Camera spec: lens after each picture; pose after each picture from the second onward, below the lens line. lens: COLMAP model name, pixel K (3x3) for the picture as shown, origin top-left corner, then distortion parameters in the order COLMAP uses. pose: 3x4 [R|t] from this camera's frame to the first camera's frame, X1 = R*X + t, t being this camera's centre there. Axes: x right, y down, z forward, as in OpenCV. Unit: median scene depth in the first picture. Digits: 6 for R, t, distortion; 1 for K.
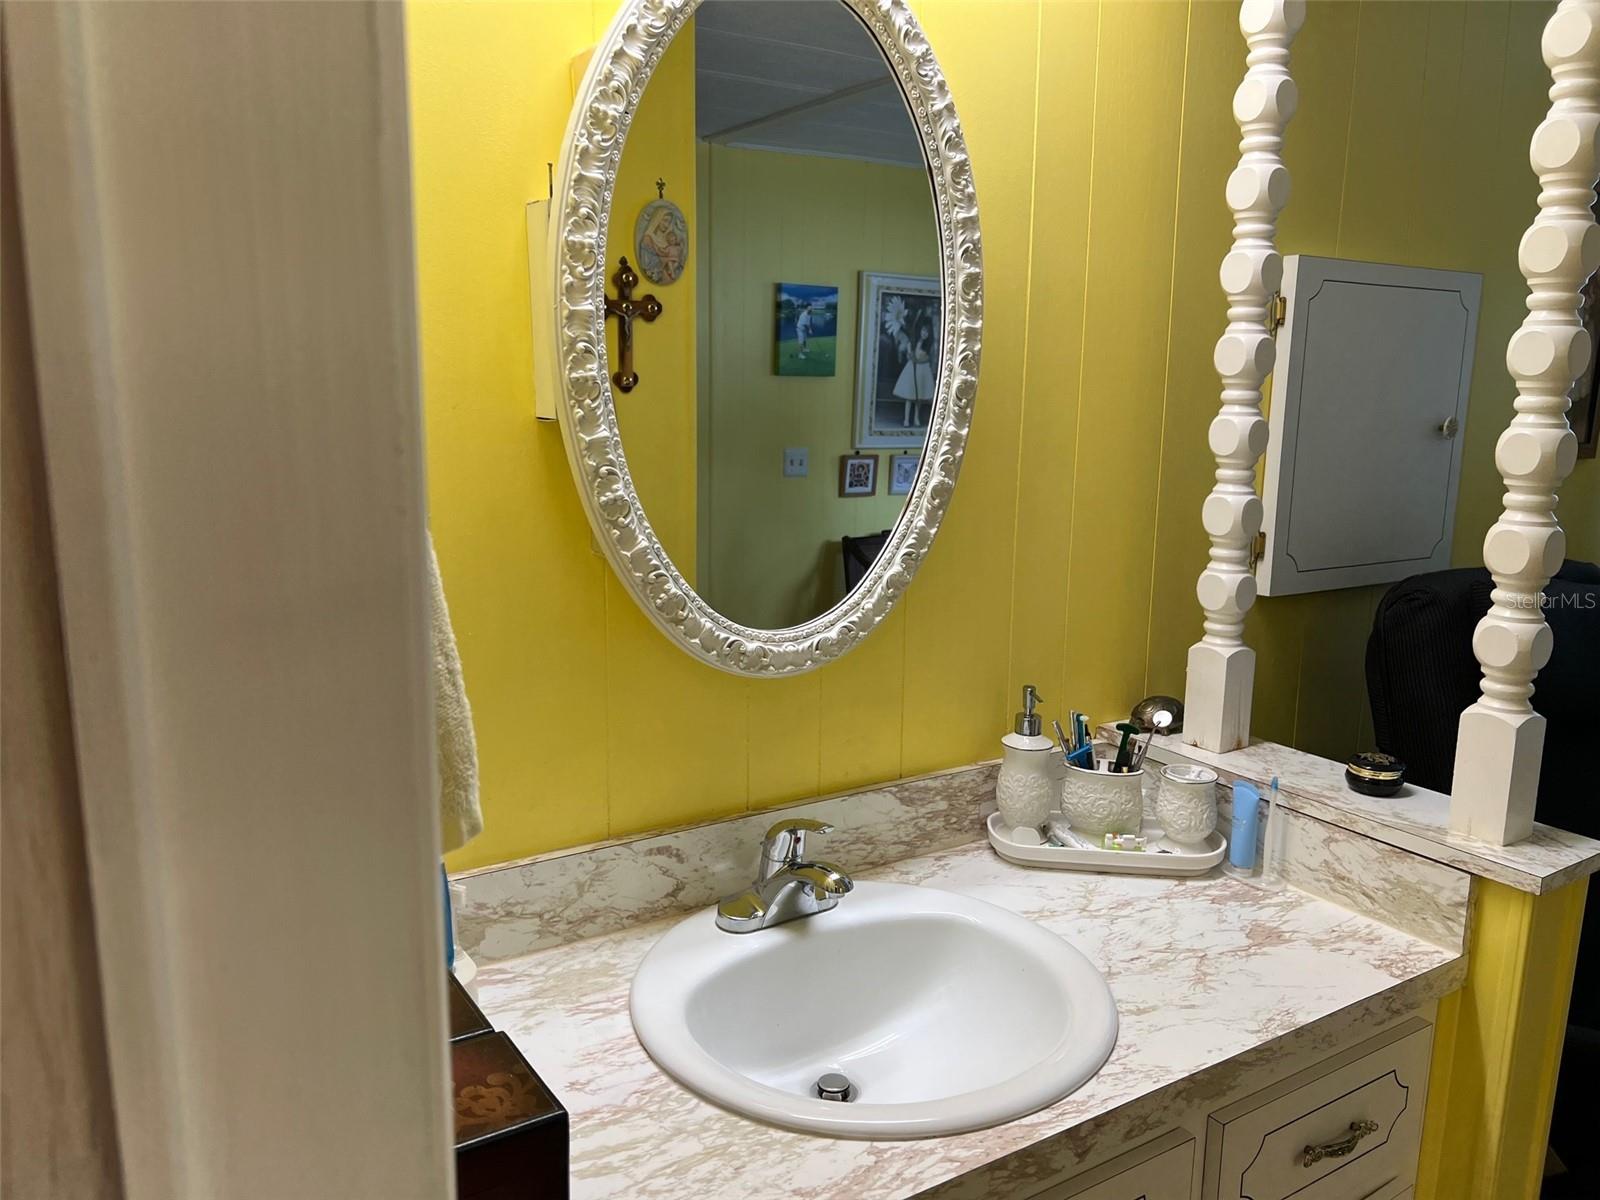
lens RADIAL K [[1210.1, 0, 799.8], [0, 1210.1, 596.2], [0, 0, 1]] dist [0.070170, -0.079758]
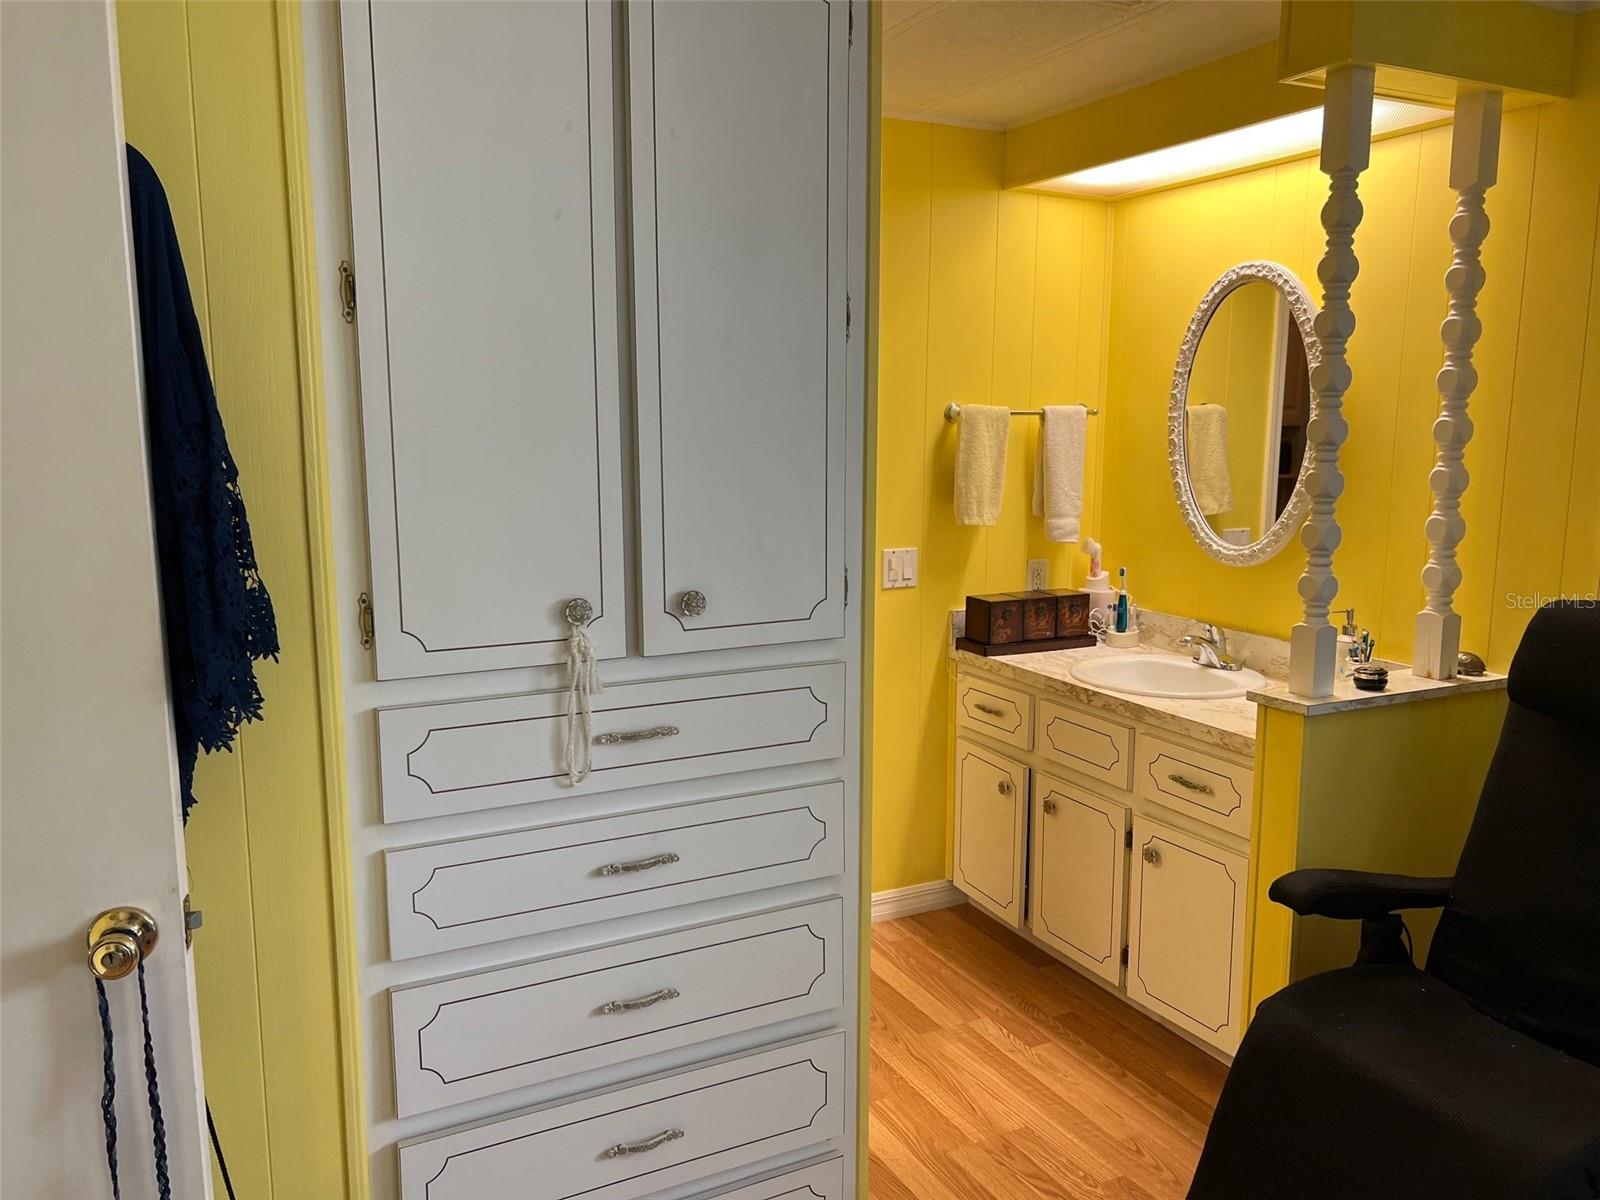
lens RADIAL K [[1210.1, 0, 810.0], [0, 1210.1, 595.0], [0, 0, 1]] dist [0.070170, -0.079758]
pose [[-0.103431, 0.133615, -0.985621, 2.530809], [-0.189543, 0.970129, 0.151405, -0.085114], [0.976410, 0.202477, -0.075016, 0.407512]]
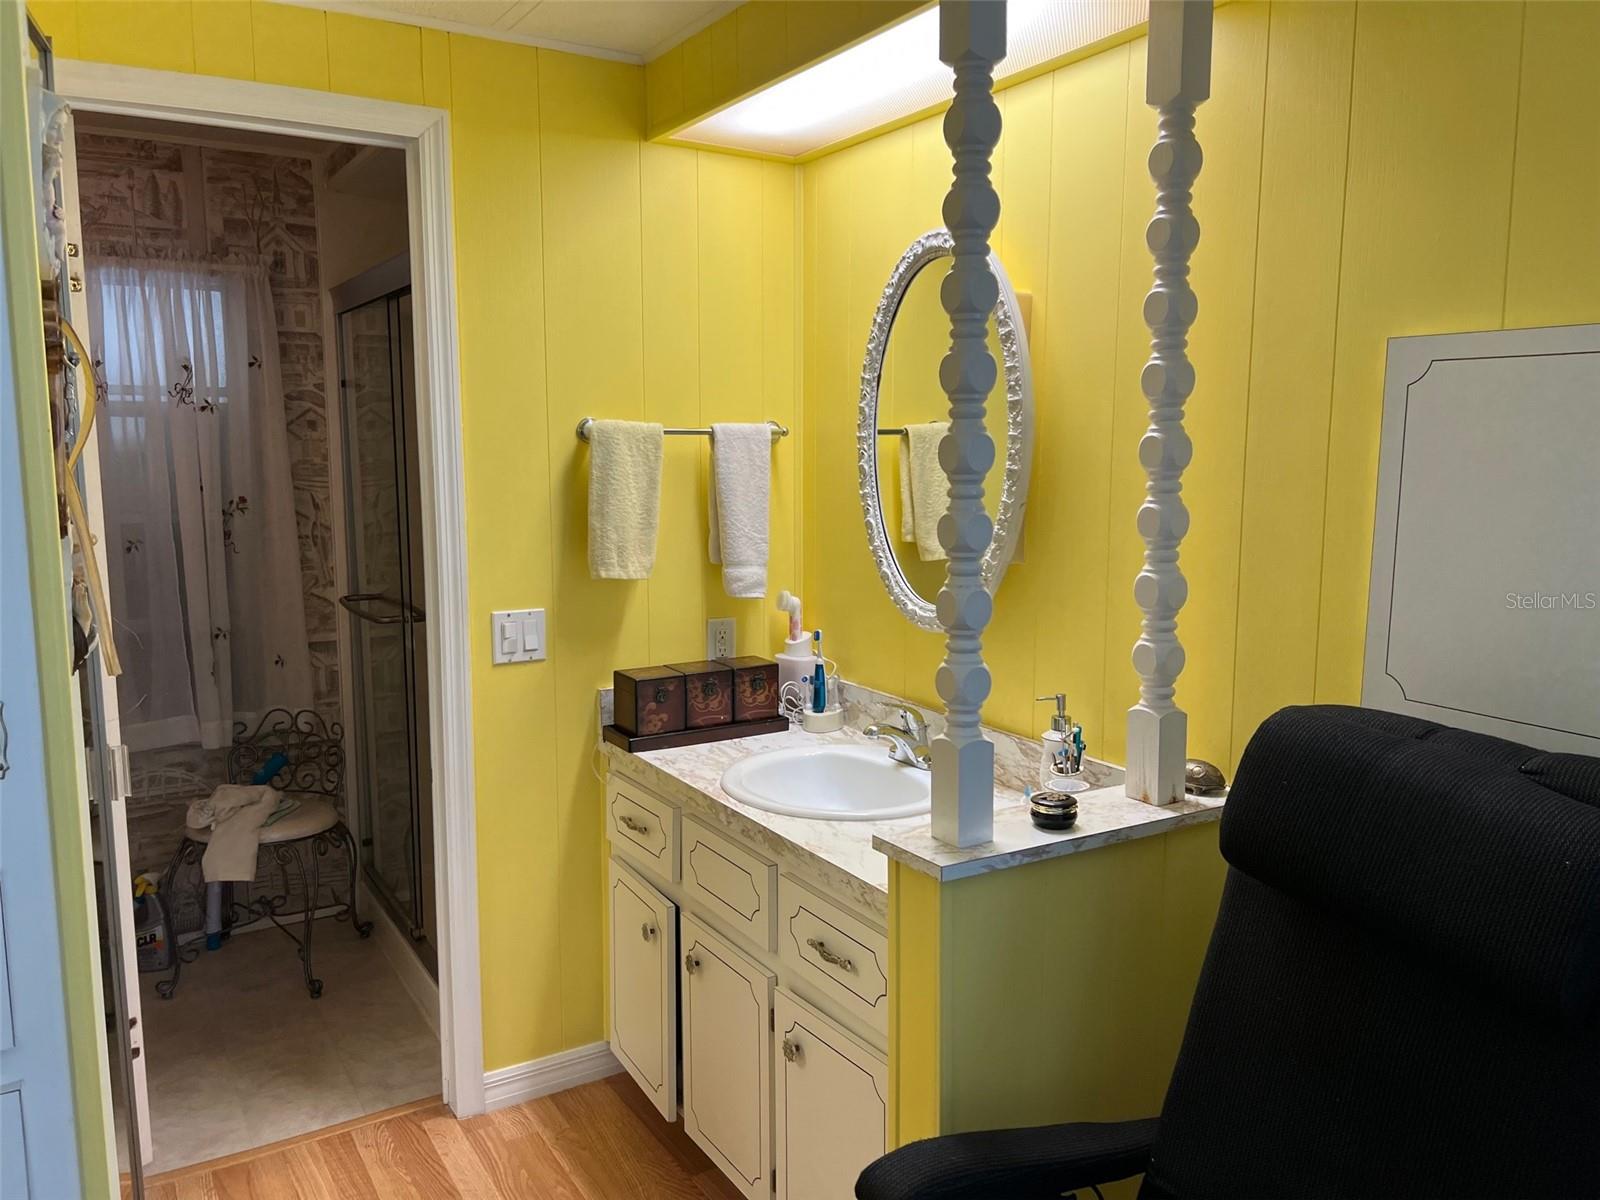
lens RADIAL K [[1210.1, 0, 795.1], [0, 1210.1, 592.5], [0, 0, 1]] dist [0.070170, -0.079758]
pose [[-0.026275, 0.109923, -0.993593, 1.842817], [-0.186185, 0.976006, 0.112901, -0.160716], [0.982163, 0.187959, -0.005178, 0.842084]]
